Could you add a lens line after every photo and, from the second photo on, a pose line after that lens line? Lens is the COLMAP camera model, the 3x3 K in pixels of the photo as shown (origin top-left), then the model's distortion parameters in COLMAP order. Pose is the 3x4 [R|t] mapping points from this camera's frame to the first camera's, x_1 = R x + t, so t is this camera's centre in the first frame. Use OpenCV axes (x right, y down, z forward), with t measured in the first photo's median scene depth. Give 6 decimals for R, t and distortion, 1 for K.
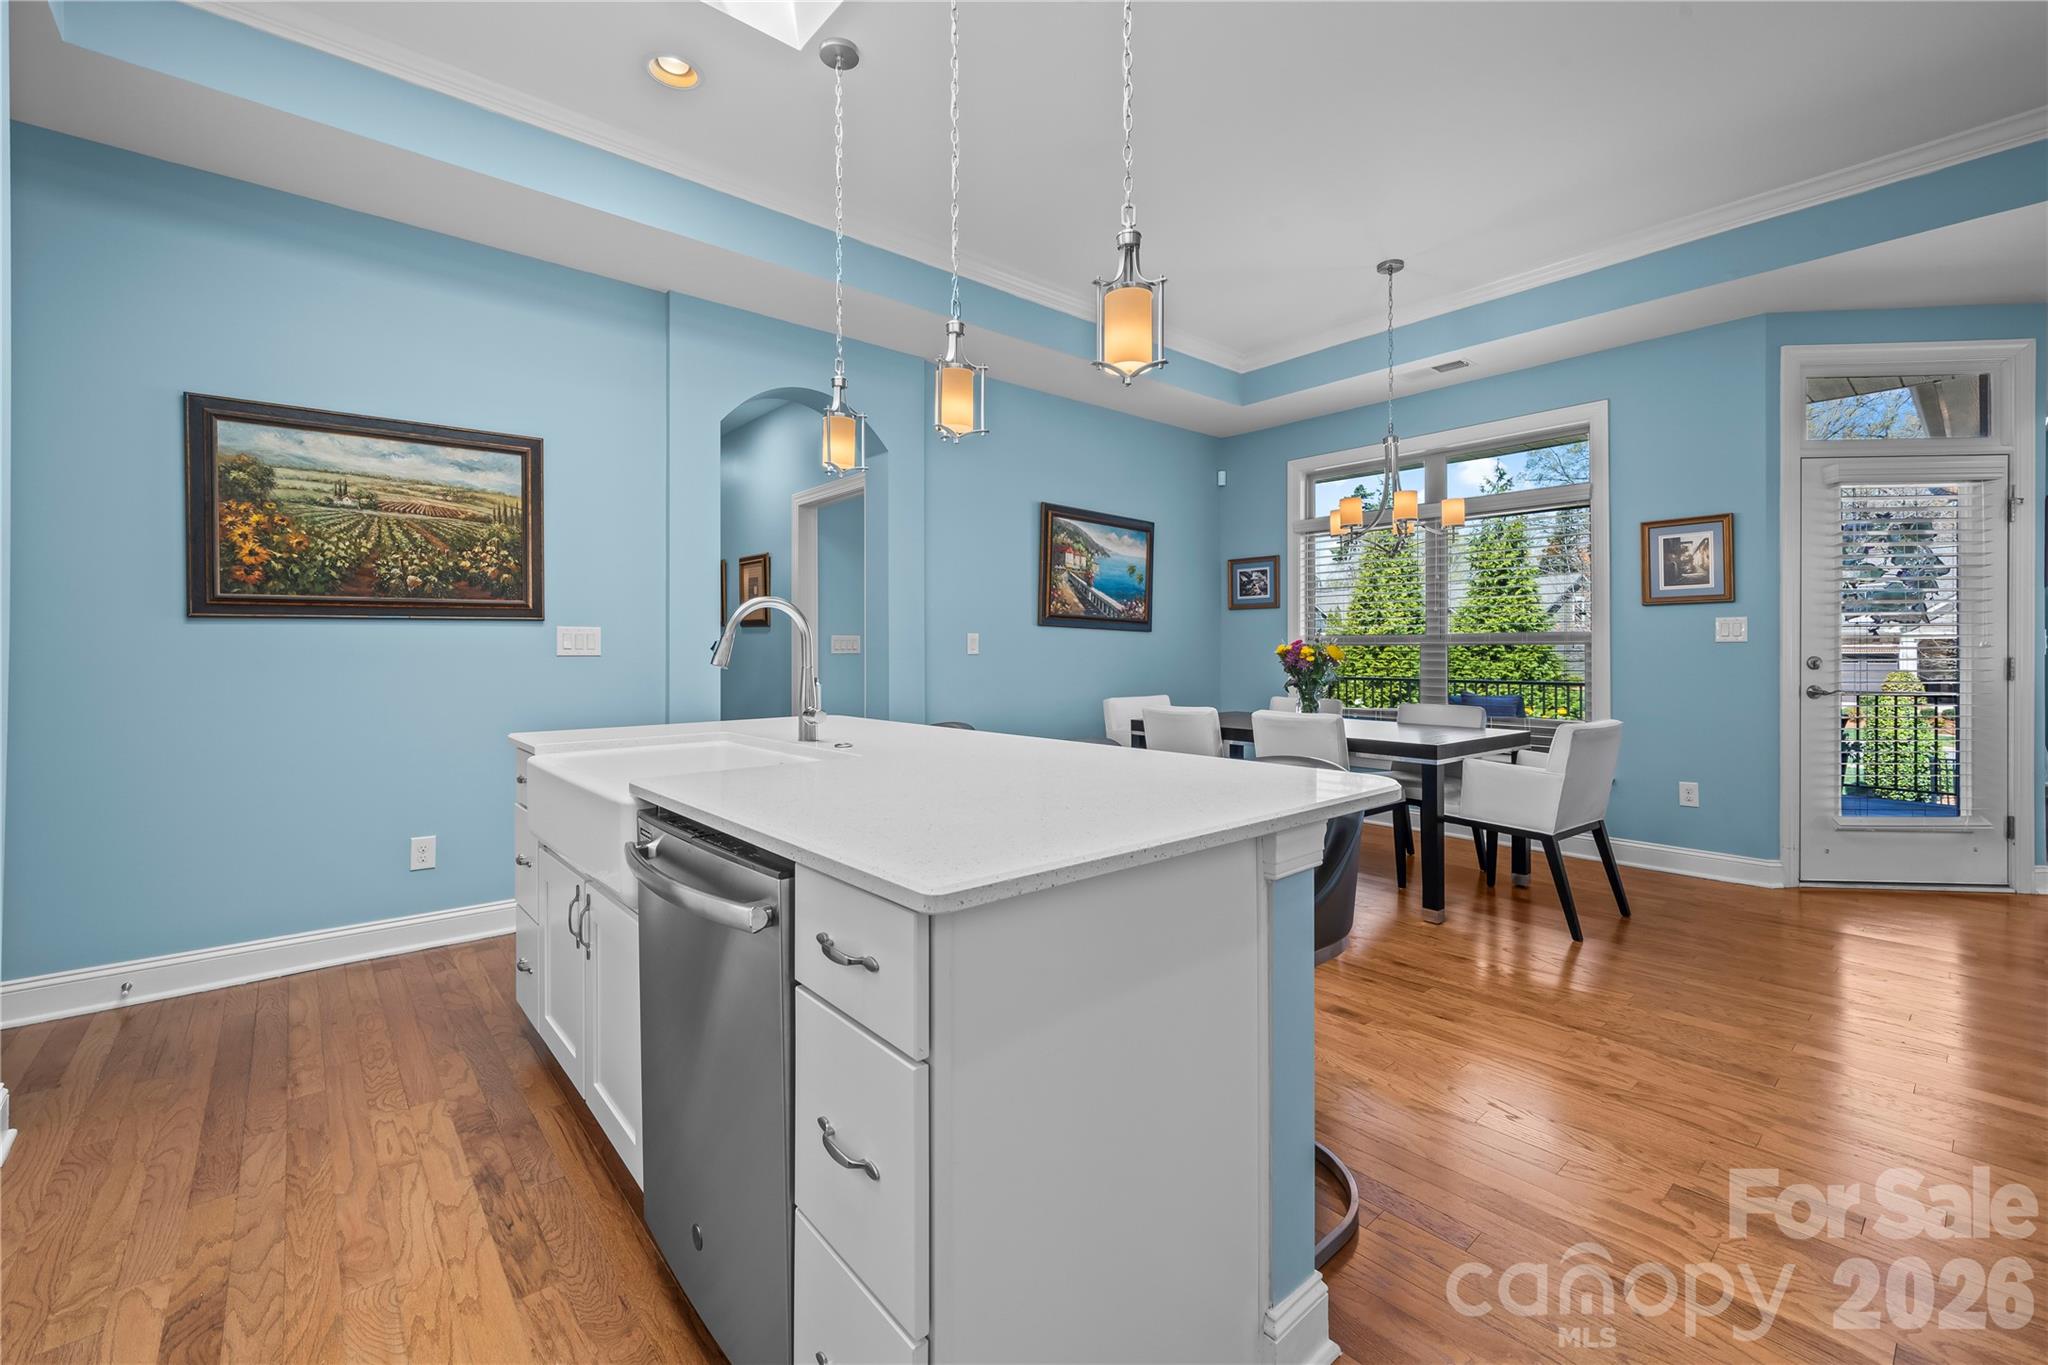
lens RADIAL K [[851.6, 0, 1016.1], [0, 851.6, 645.6], [0, 0, 1]] dist [-0.000552, 0.000434]
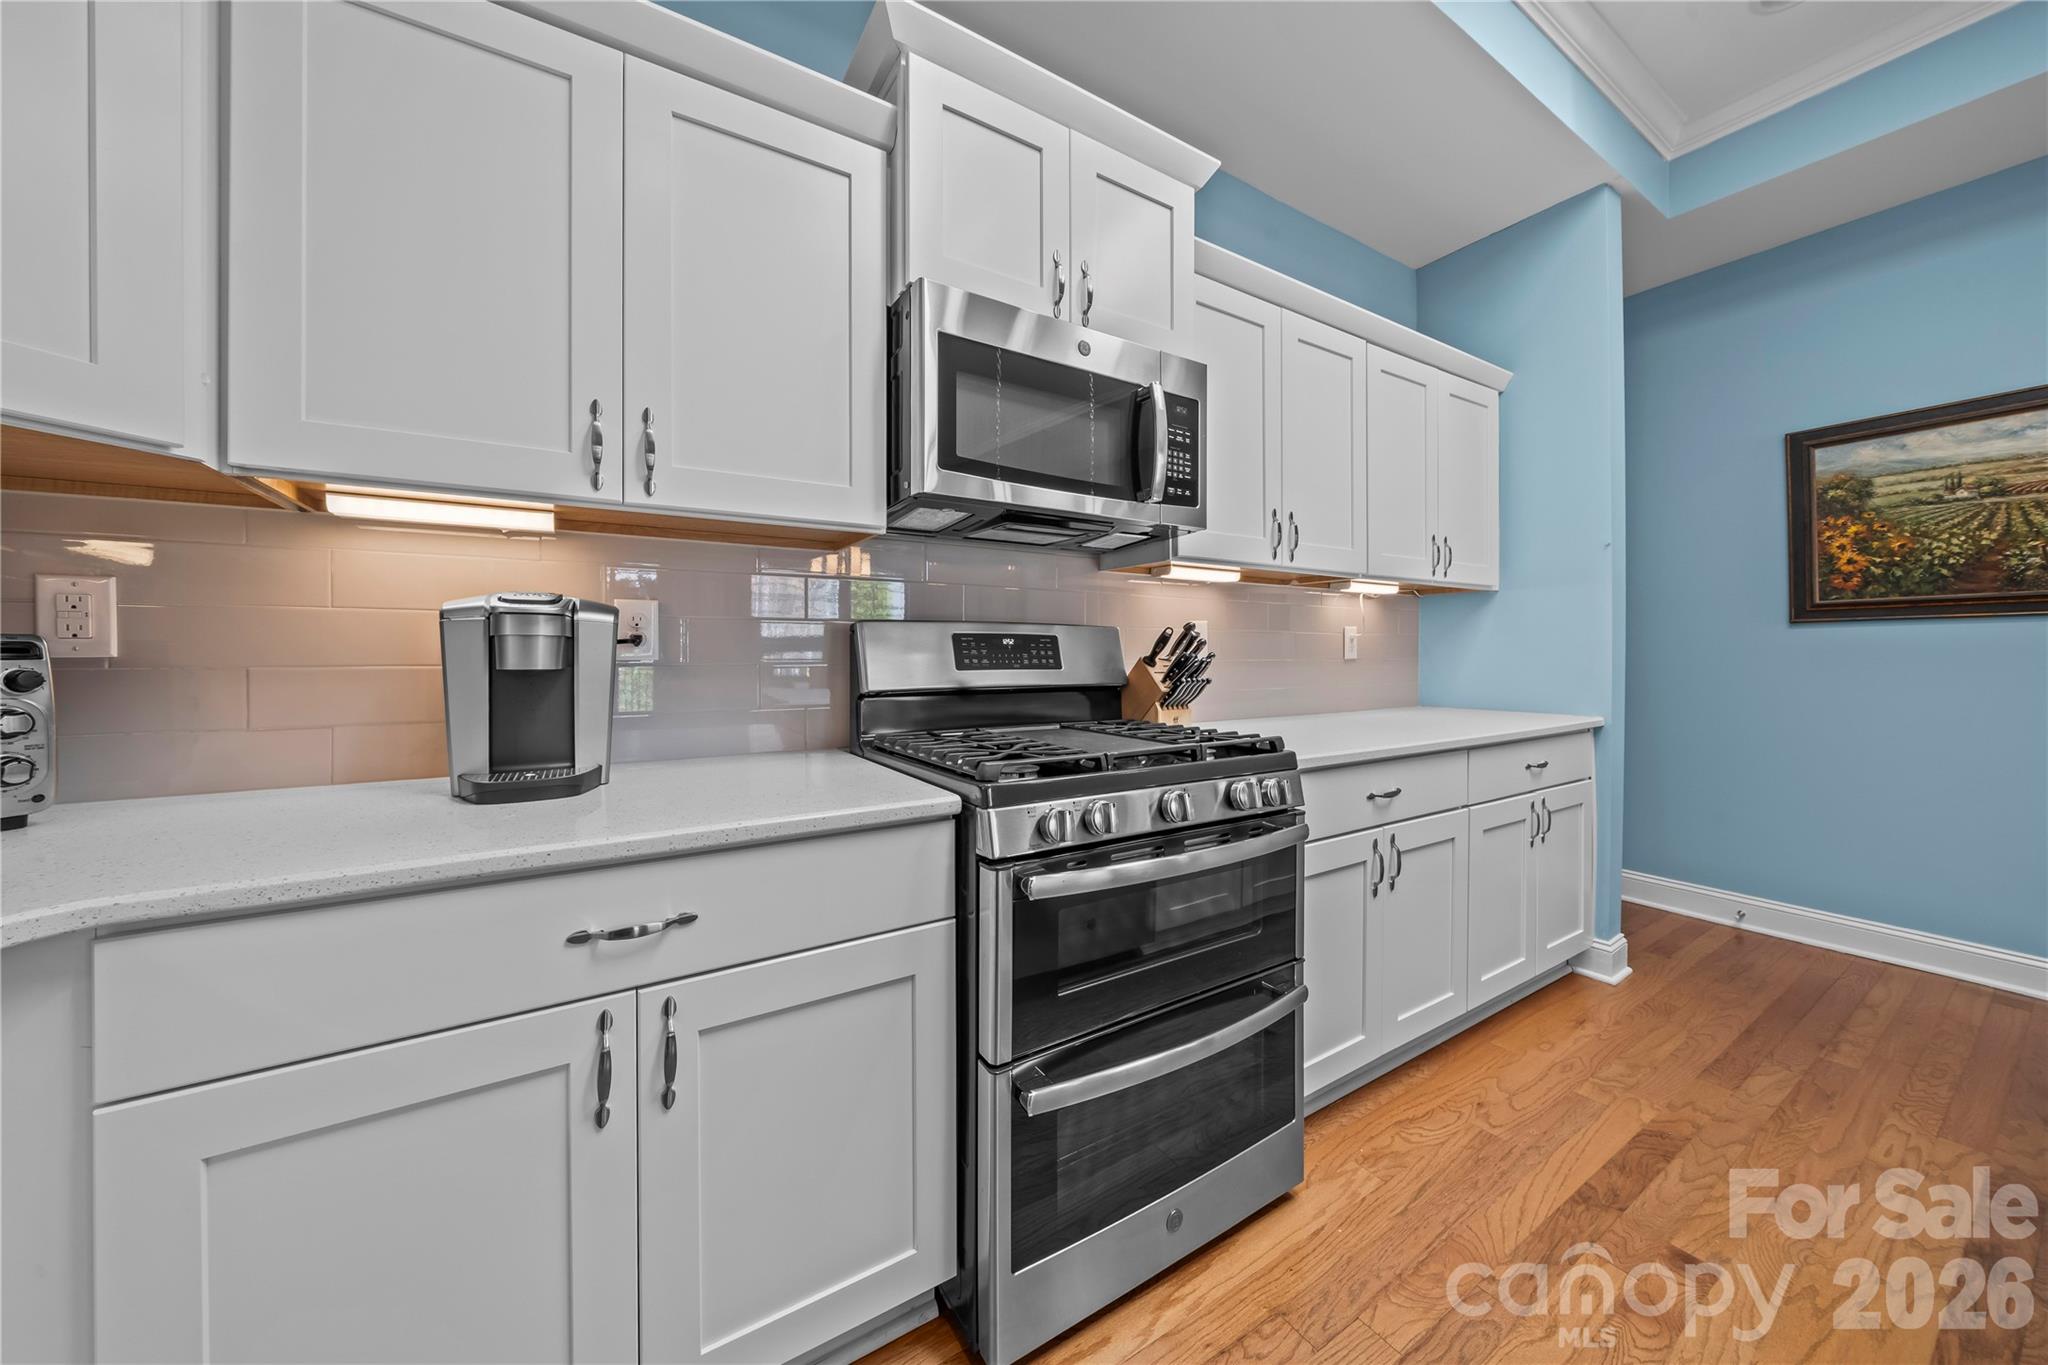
lens RADIAL K [[705.4, 0, 1029.7], [0, 705.4, 654.4], [0, 0, 1]] dist [-0.004837, 0.000339]
pose [[-0.137689, 0.002948, -0.990471, 0.101238], [0.005348, 0.999983, 0.002233, 0.001660], [0.990461, -0.004989, -0.137703, 0.060914]]
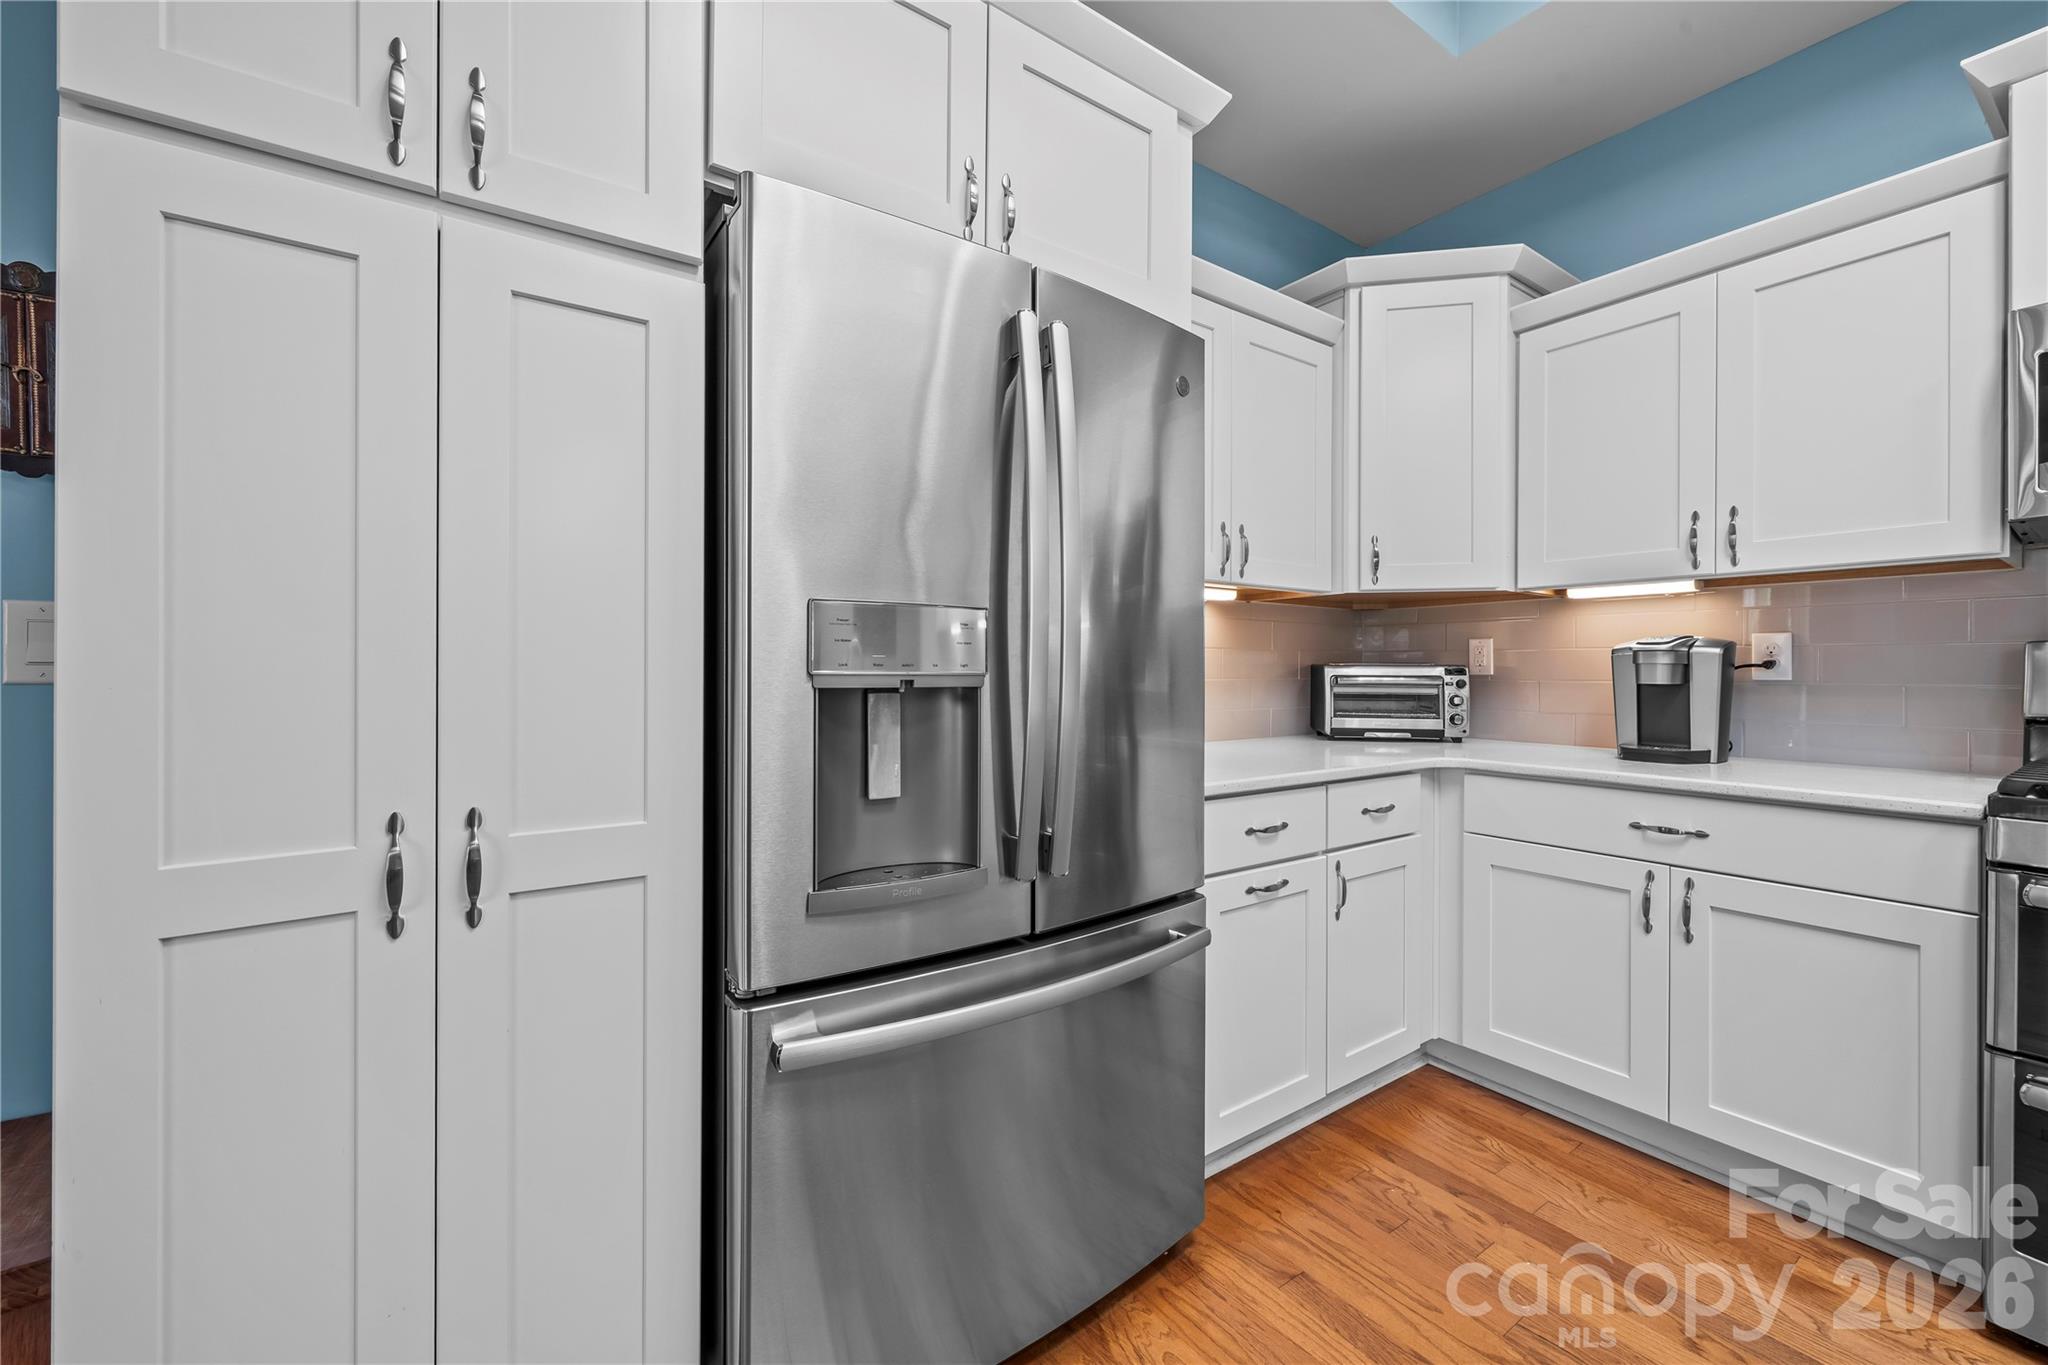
lens RADIAL K [[822.3, 0, 1006.0], [0, 822.3, 667.8], [0, 0, 1]] dist [-0.000495, 0.000589]
pose [[-0.995340, -0.003062, 0.096379, 0.223660], [-0.003724, 0.999971, -0.006689, 0.001887], [-0.096356, -0.007017, -0.995322, 0.403526]]
